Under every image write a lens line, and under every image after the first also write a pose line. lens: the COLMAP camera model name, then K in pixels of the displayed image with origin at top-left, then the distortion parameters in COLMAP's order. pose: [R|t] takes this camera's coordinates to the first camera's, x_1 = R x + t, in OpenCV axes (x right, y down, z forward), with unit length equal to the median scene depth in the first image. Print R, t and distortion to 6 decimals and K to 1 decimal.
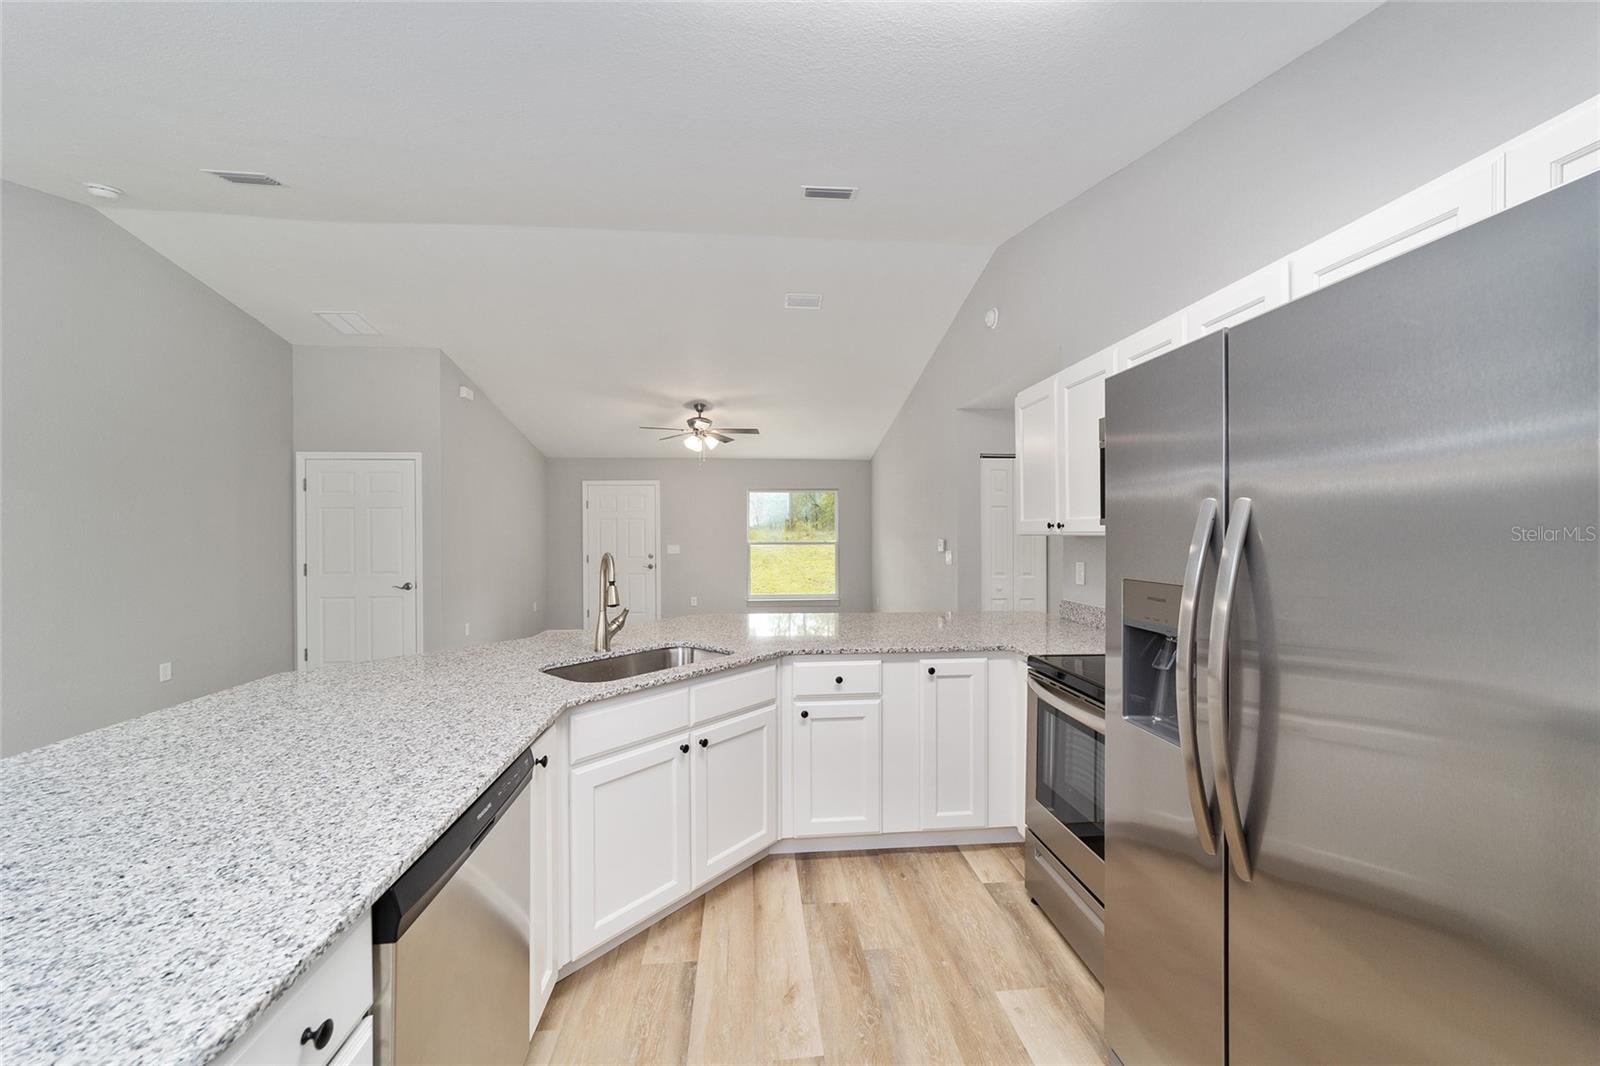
lens RADIAL K [[616.9, 0, 801.6], [0, 616.9, 537.1], [0, 0, 1]] dist [-0.014812, 0.009790]
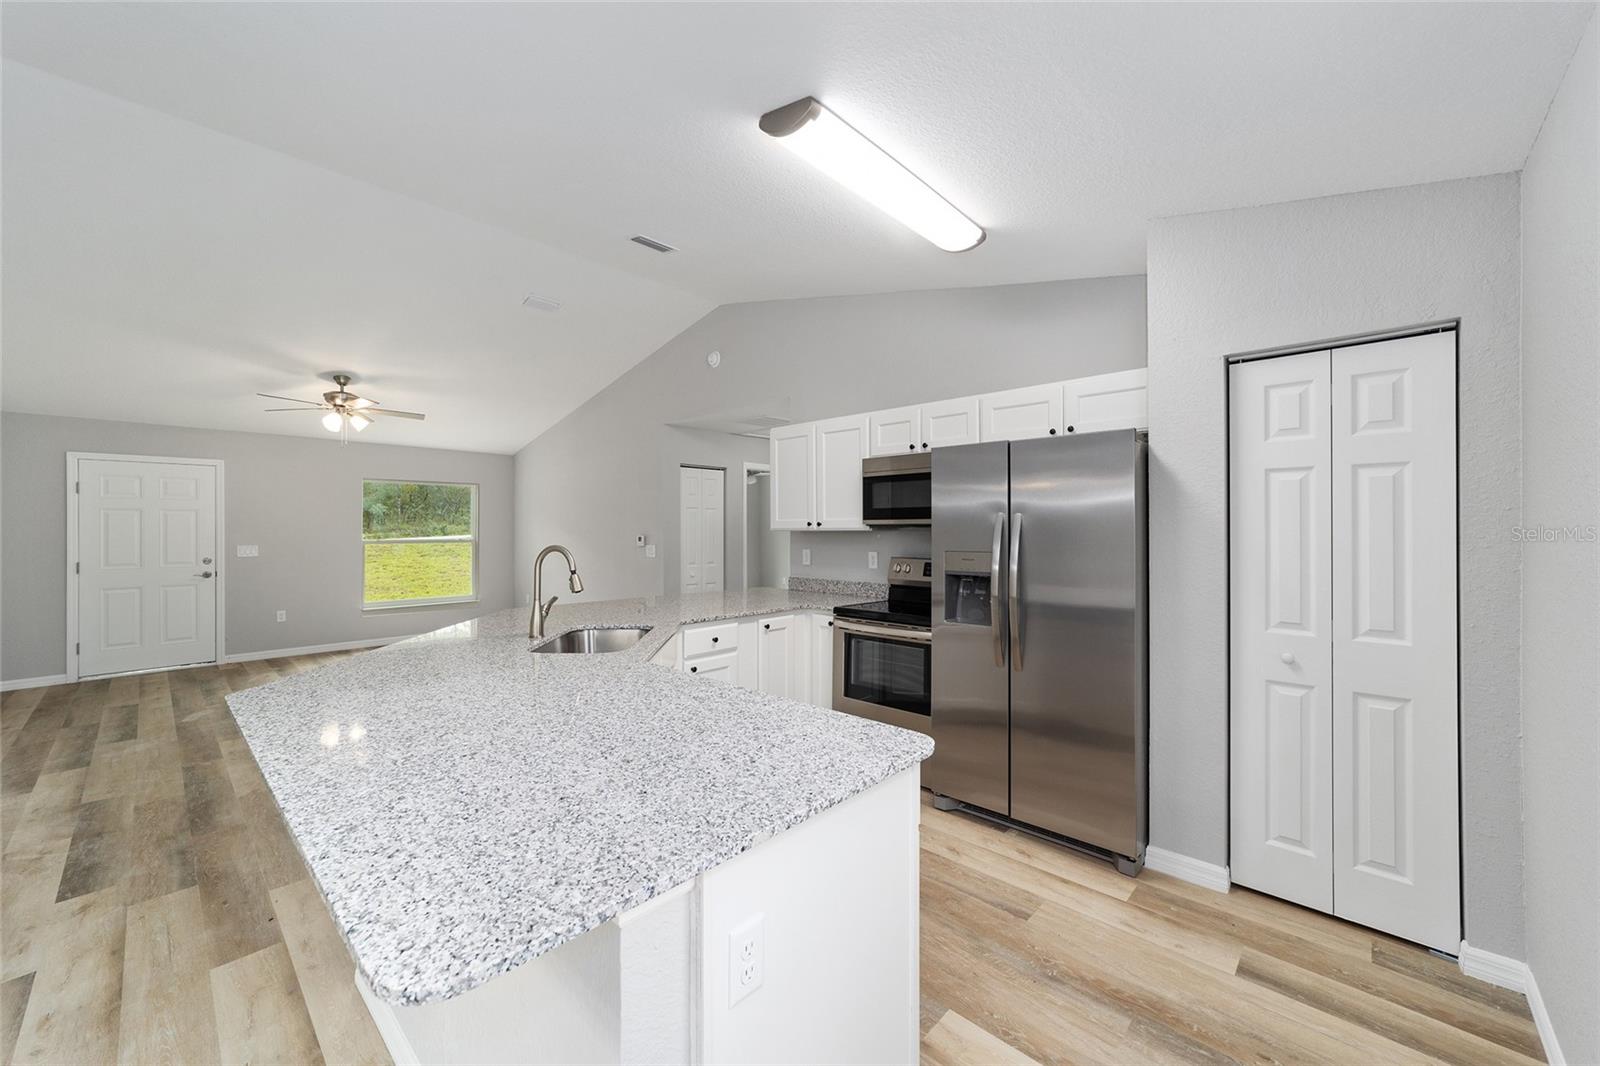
lens RADIAL K [[616.9, 0, 801.6], [0, 616.9, 537.1], [0, 0, 1]] dist [-0.014812, 0.009790]
pose [[0.748148, -0.006437, 0.663501, -0.528880], [0.004240, 0.999979, 0.004921, 0.004613], [-0.663518, -0.000868, 0.748160, -0.085636]]
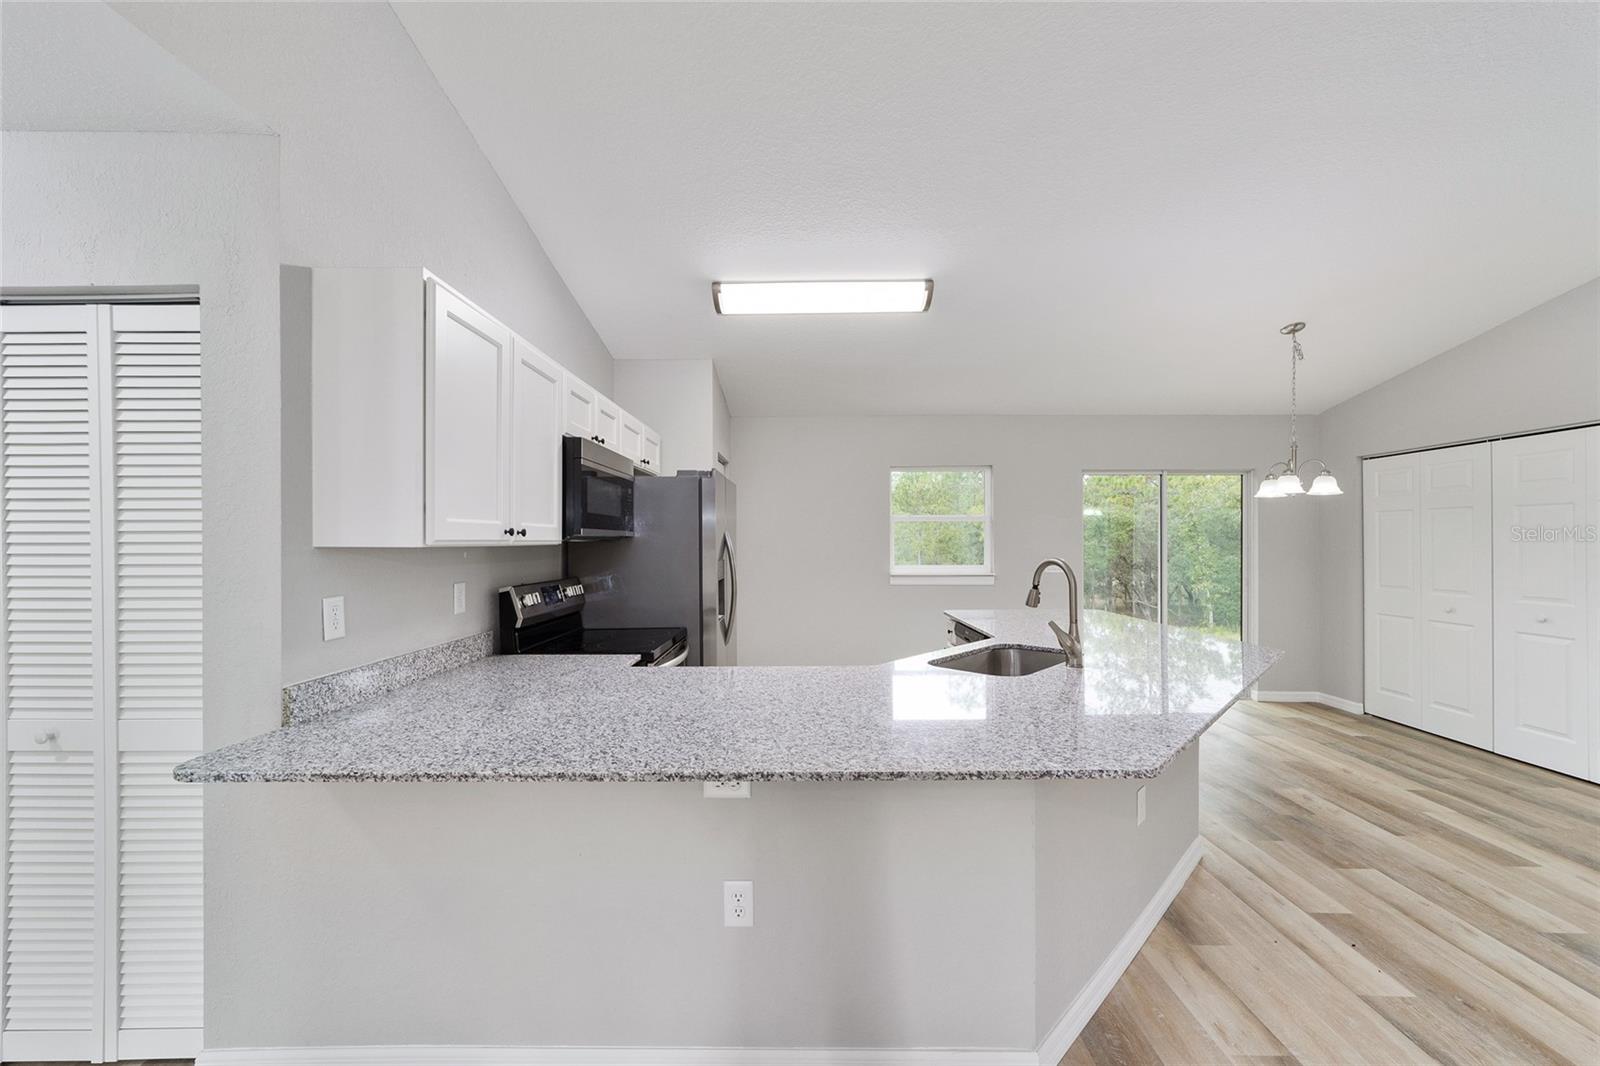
lens RADIAL K [[616.9, 0, 801.6], [0, 616.9, 537.1], [0, 0, 1]] dist [-0.014812, 0.009790]
pose [[-0.994460, 0.004406, 0.105020, -0.011237], [0.004584, 0.999988, 0.001453, -0.010634], [-0.105012, 0.001926, -0.994469, 1.502243]]
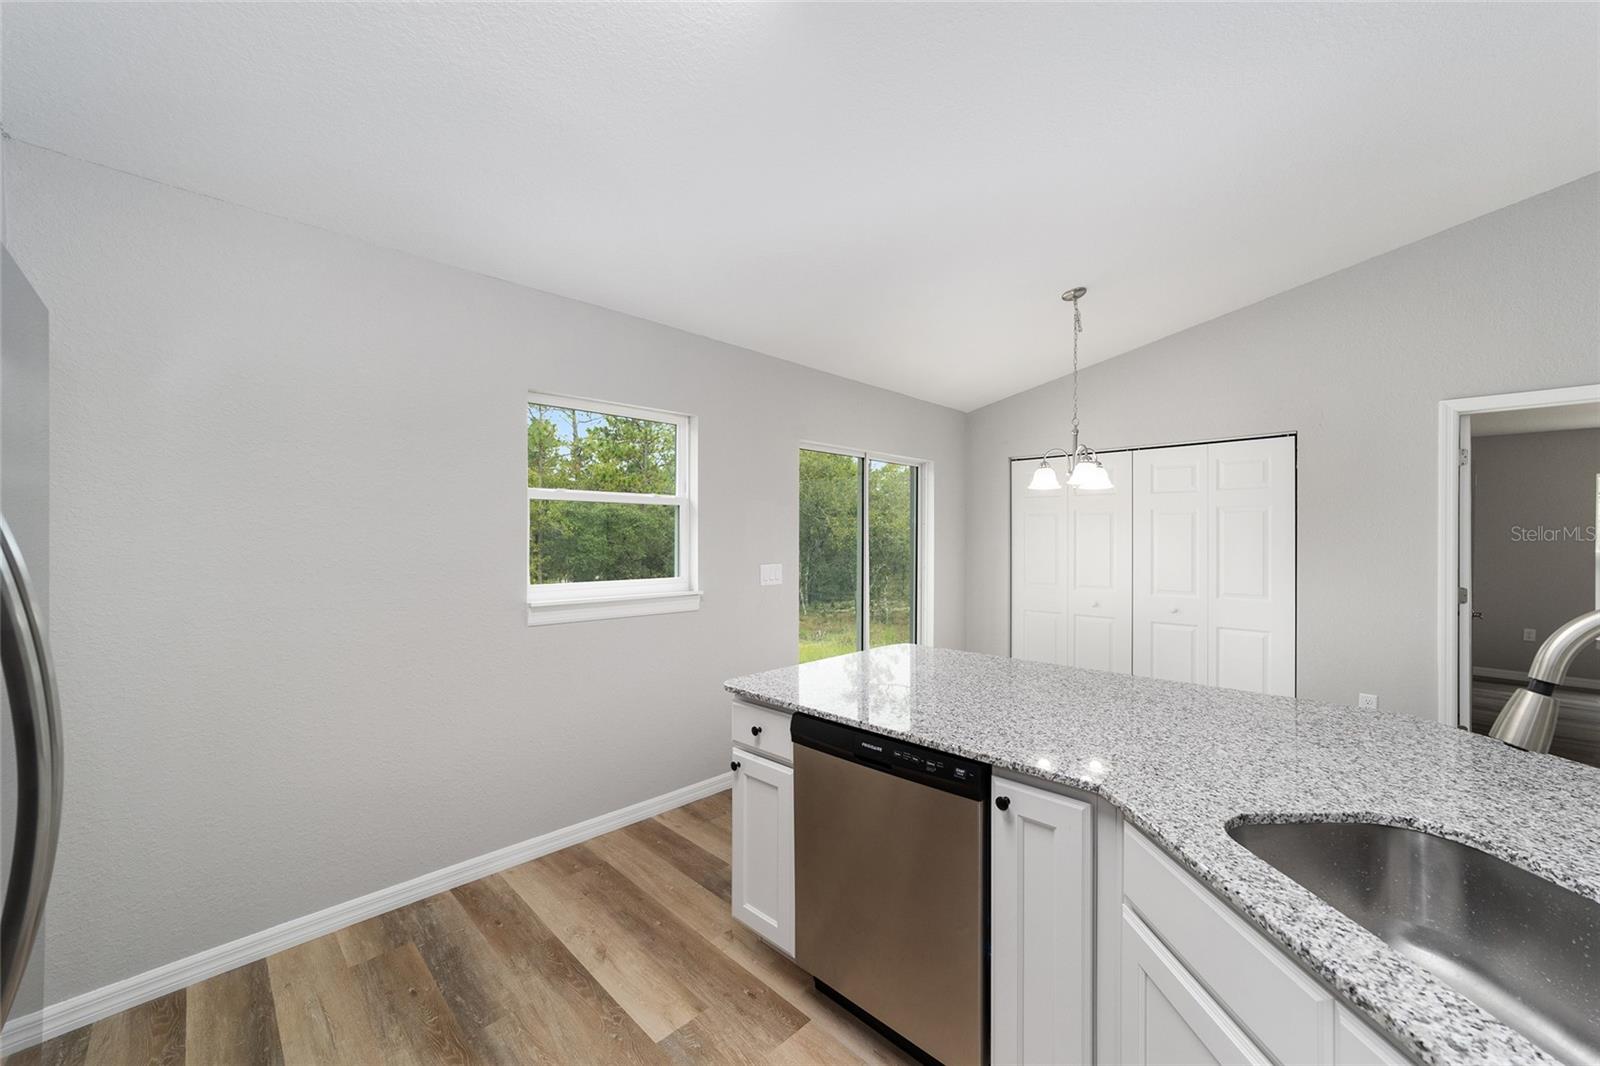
lens RADIAL K [[616.9, 0, 801.6], [0, 616.9, 537.1], [0, 0, 1]] dist [-0.014812, 0.009790]
pose [[-0.769975, -0.001423, -0.638073, 0.168845], [-0.008063, 0.999939, 0.007499, -0.007698], [0.638024, 0.010919, -0.769939, 0.717455]]
